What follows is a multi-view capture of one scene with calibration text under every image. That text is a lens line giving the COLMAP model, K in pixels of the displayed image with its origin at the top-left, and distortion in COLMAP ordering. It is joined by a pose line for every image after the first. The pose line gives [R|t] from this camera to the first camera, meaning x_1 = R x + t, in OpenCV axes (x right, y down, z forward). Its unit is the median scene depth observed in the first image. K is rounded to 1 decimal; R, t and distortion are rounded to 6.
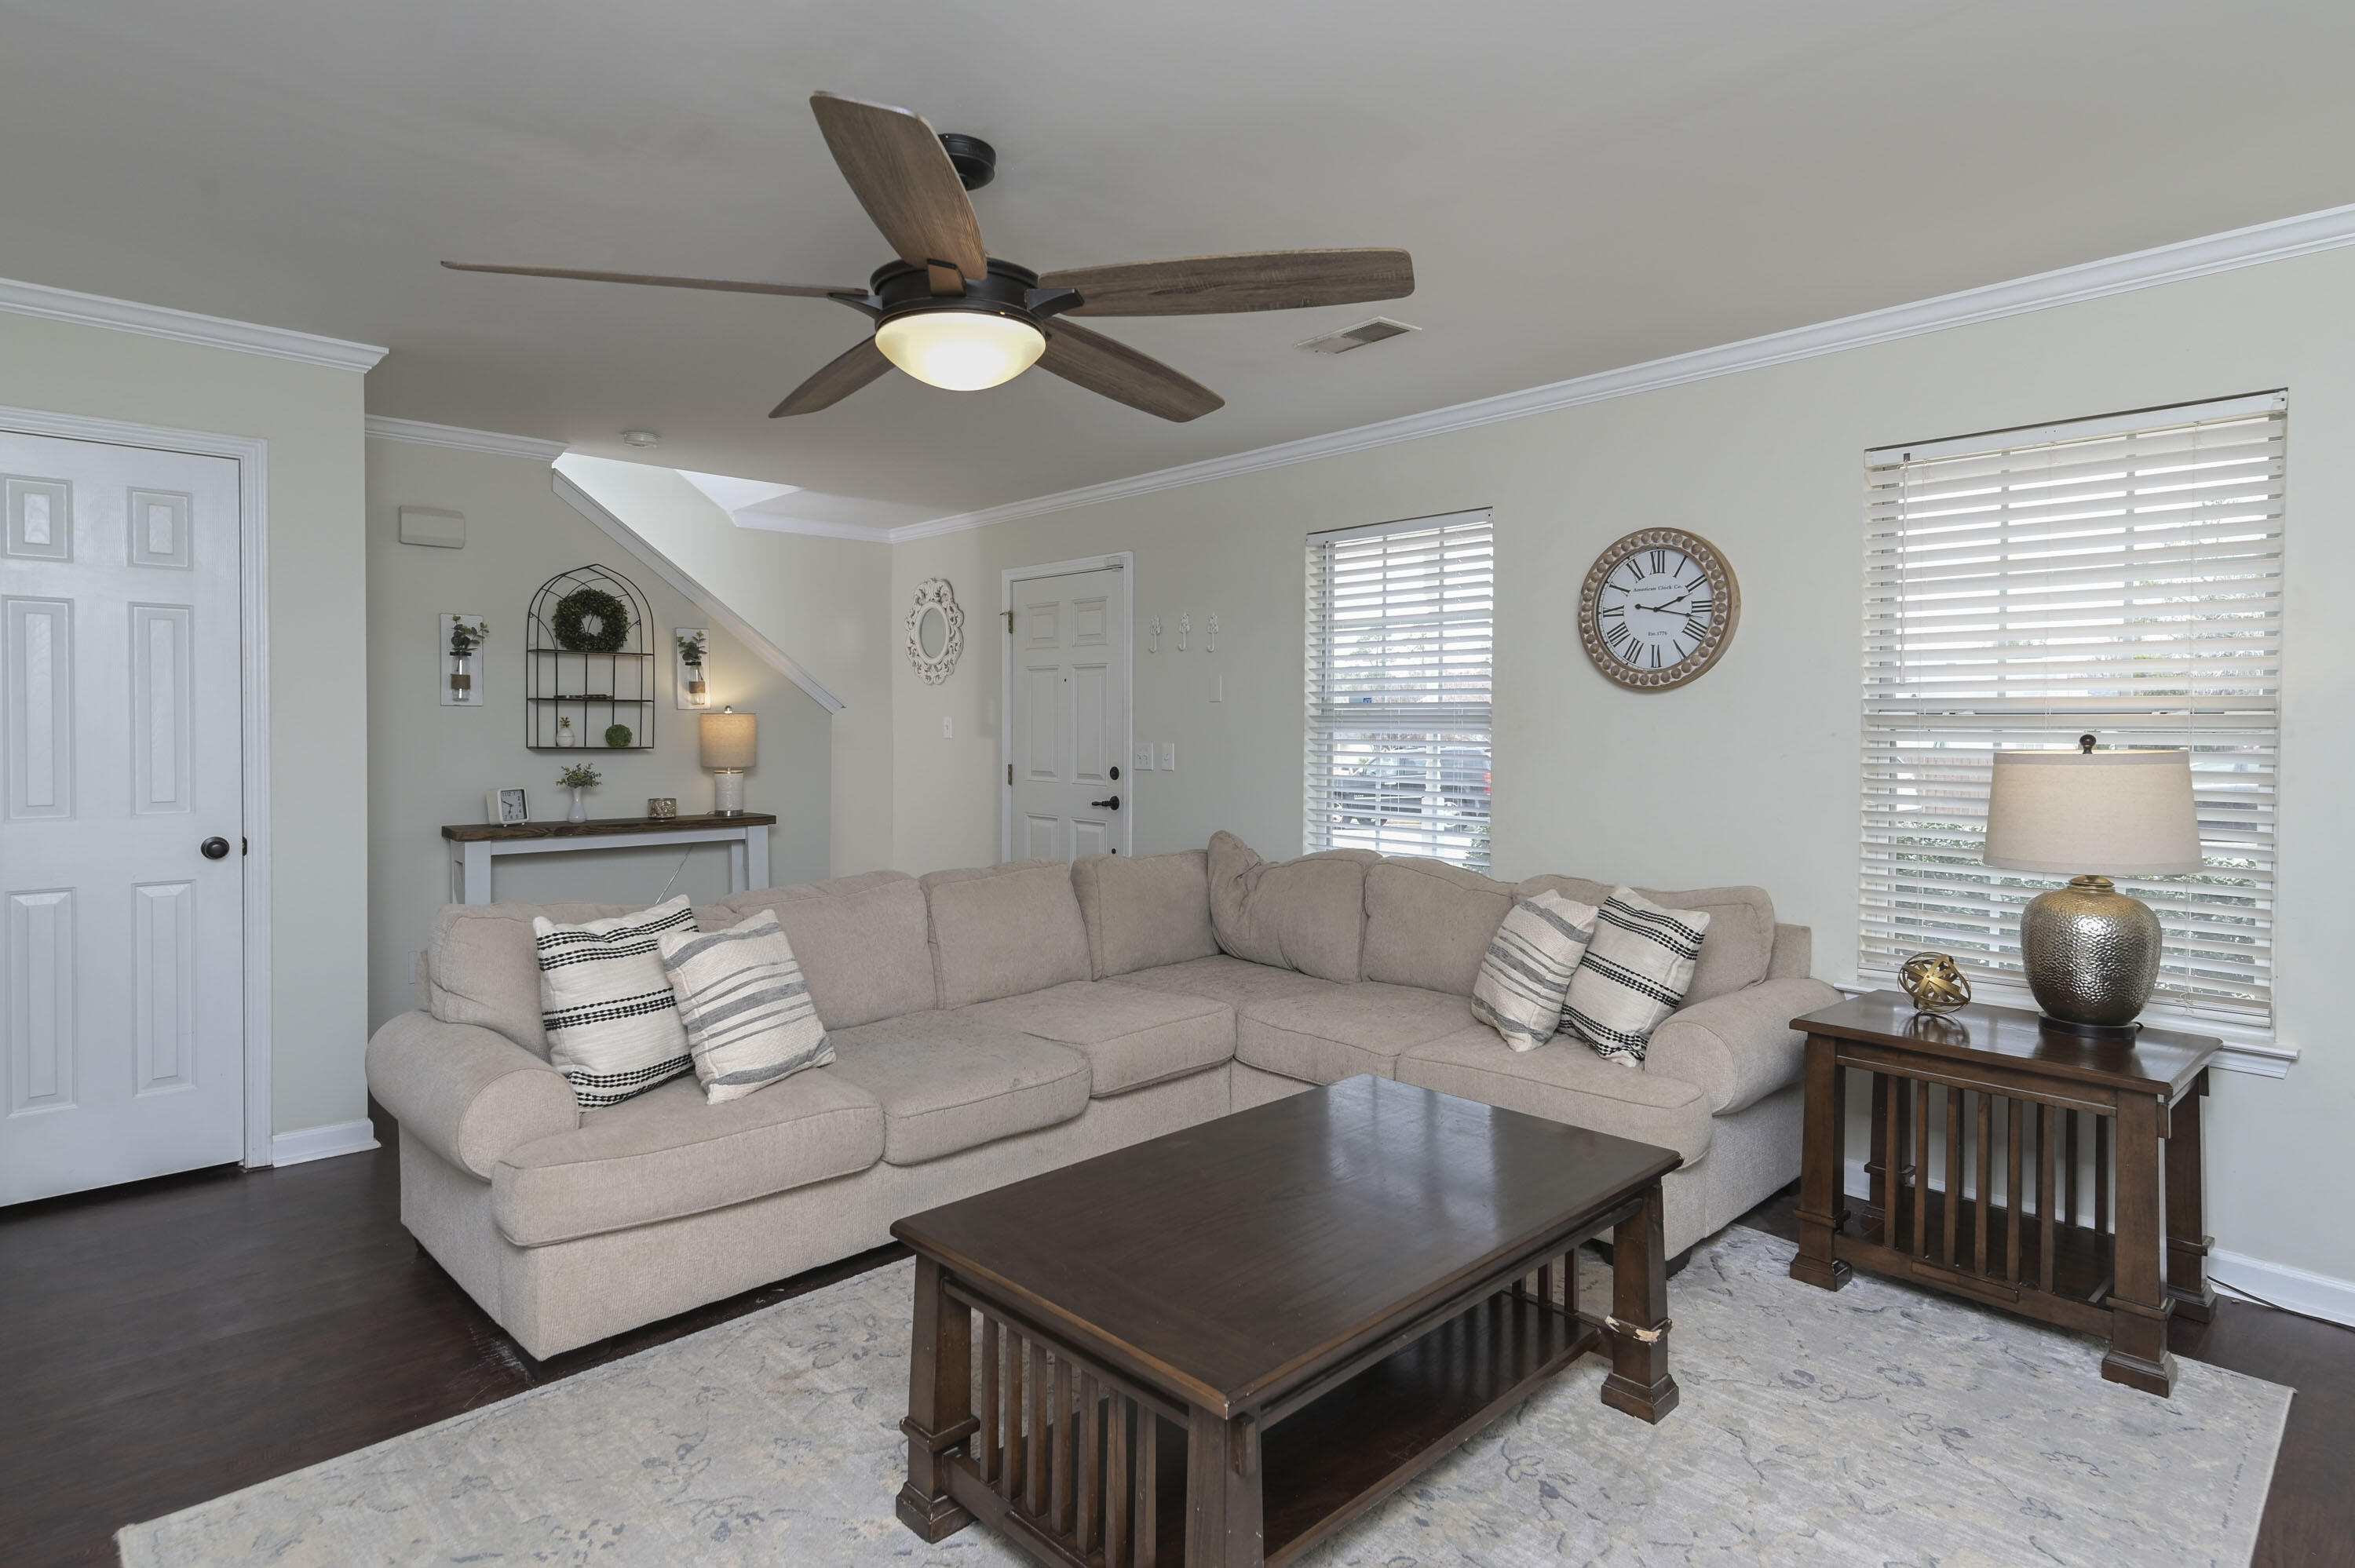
lens RADIAL K [[1257.7, 0, 1180.1], [0, 1257.7, 742.7], [0, 0, 1]] dist [0.027187, -0.000811]
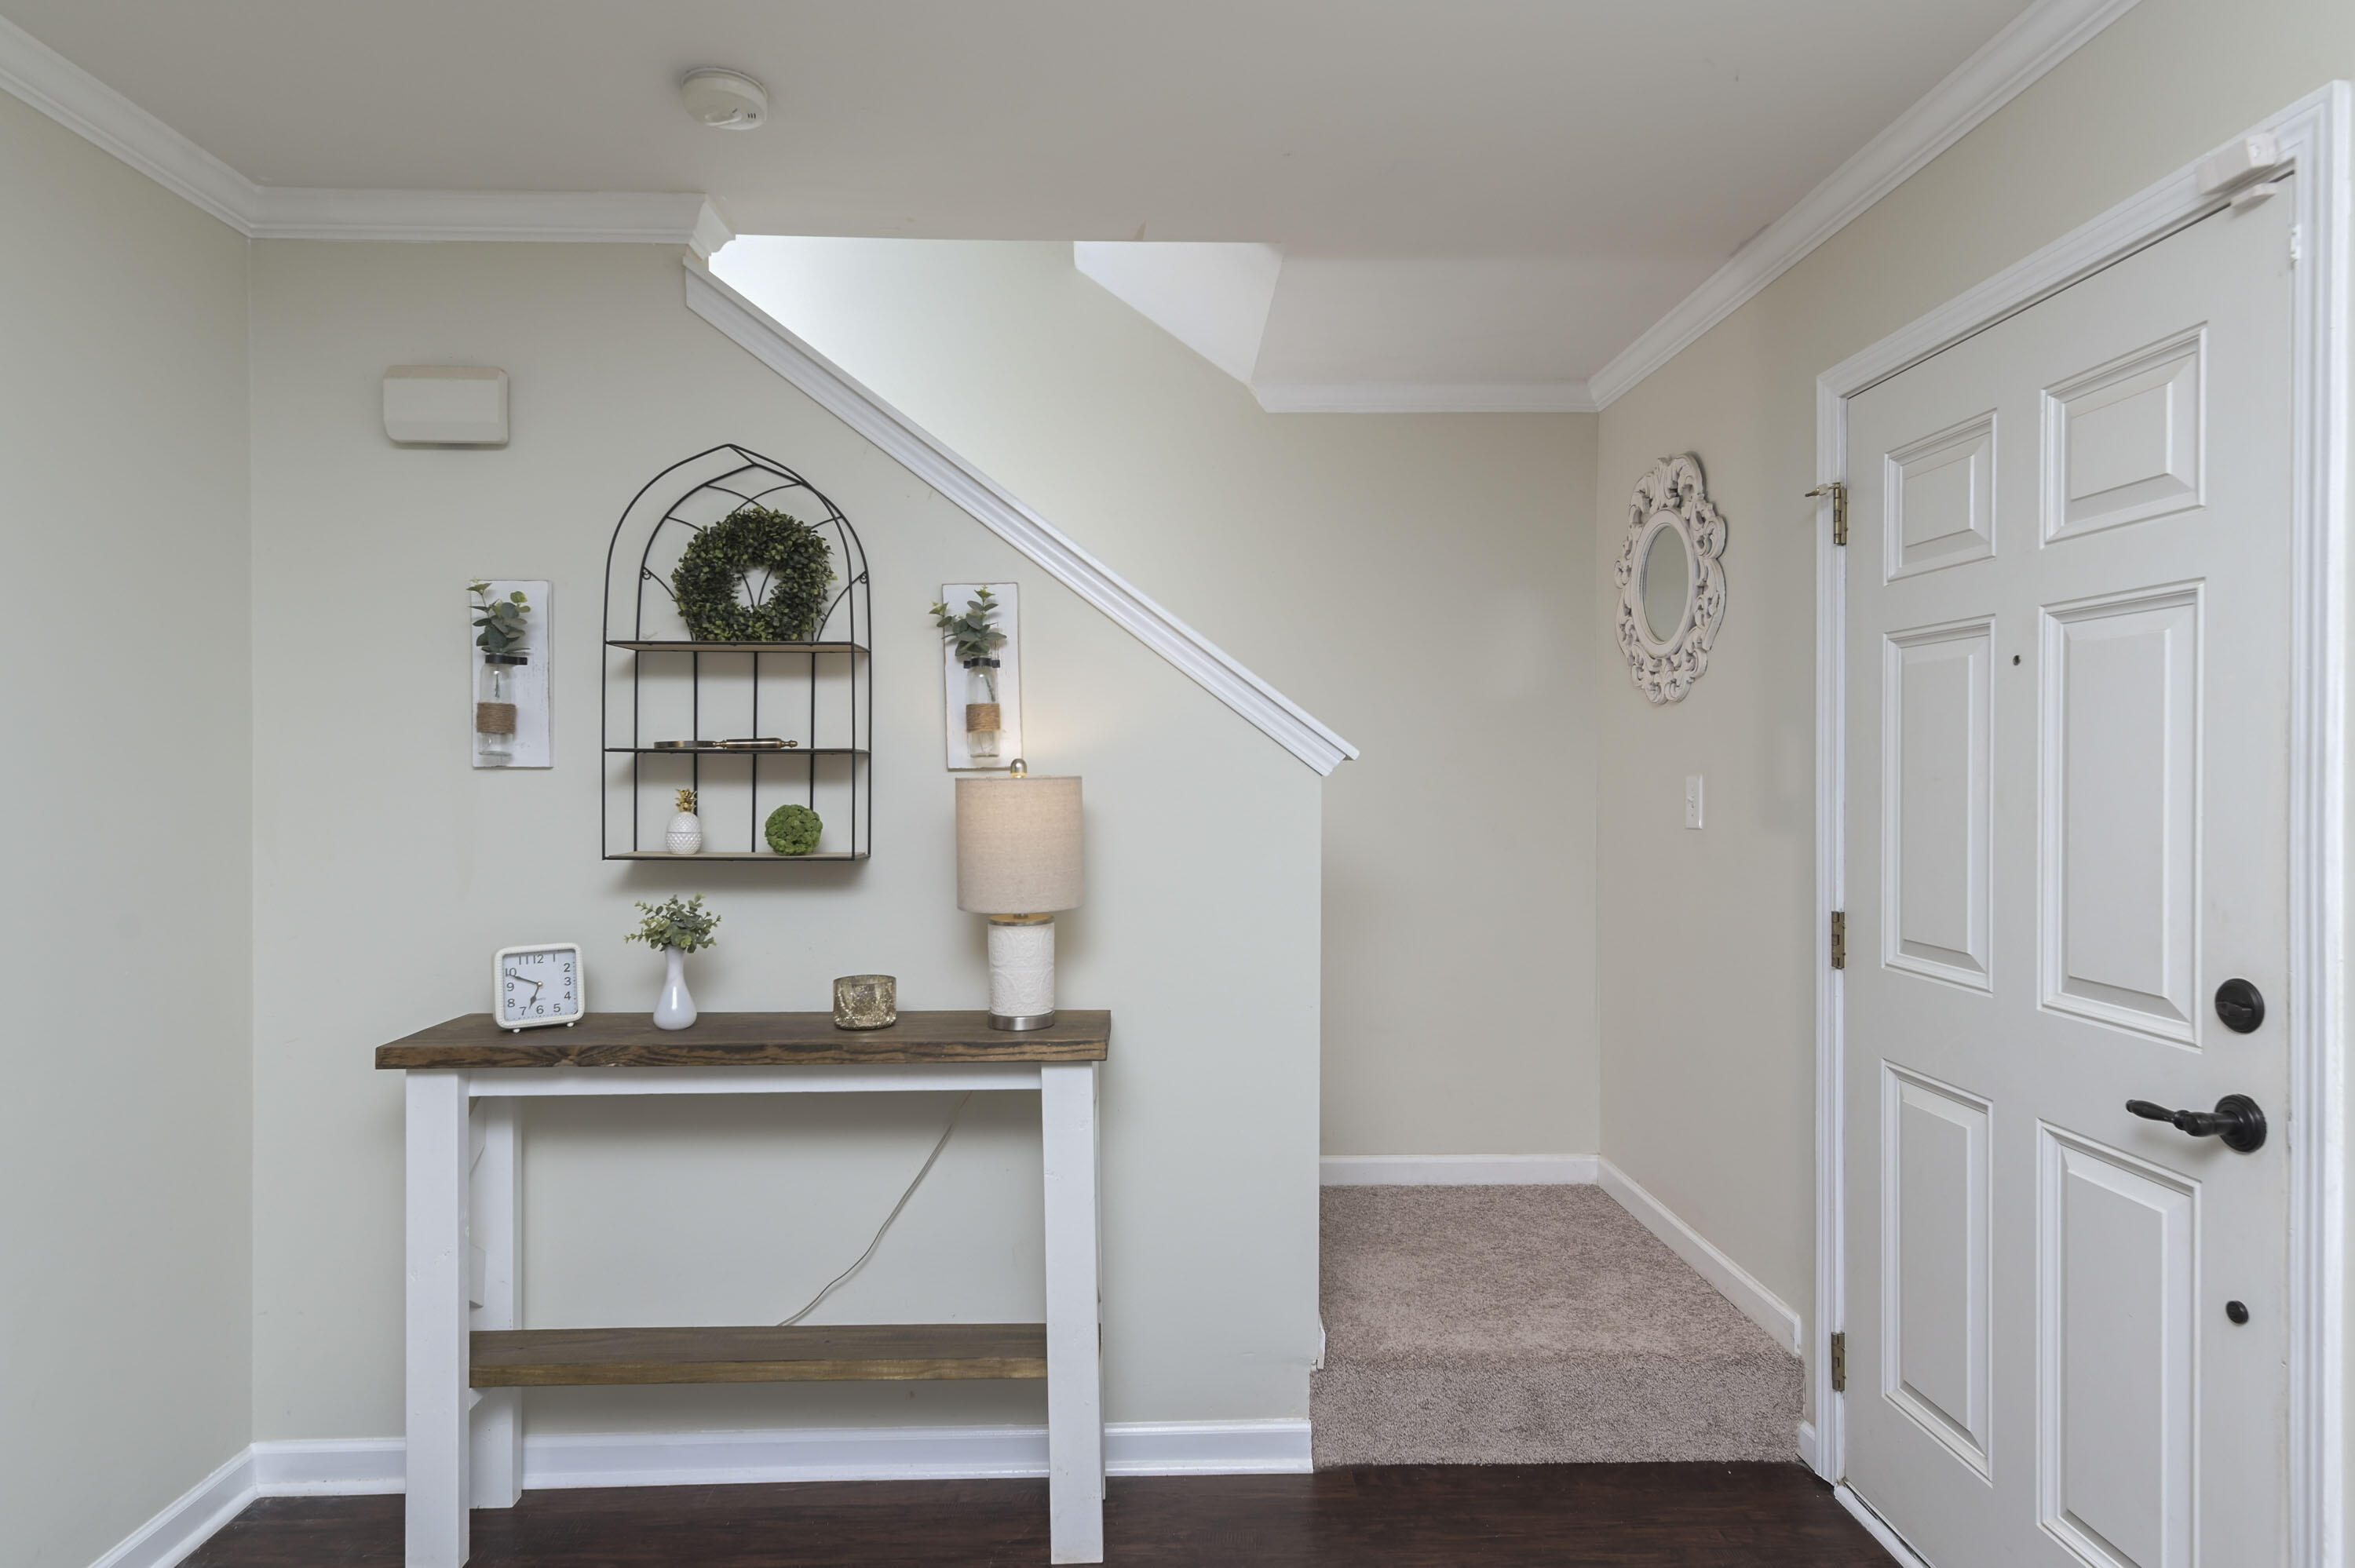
lens RADIAL K [[1257.7, 0, 1183.2], [0, 1257.7, 779.8], [0, 0, 1]] dist [0.027187, -0.000811]
pose [[0.757057, 0.001799, -0.653346, -0.049942], [-0.005466, 0.999979, -0.003580, -0.022913], [0.653326, 0.006282, 0.757051, 0.740722]]
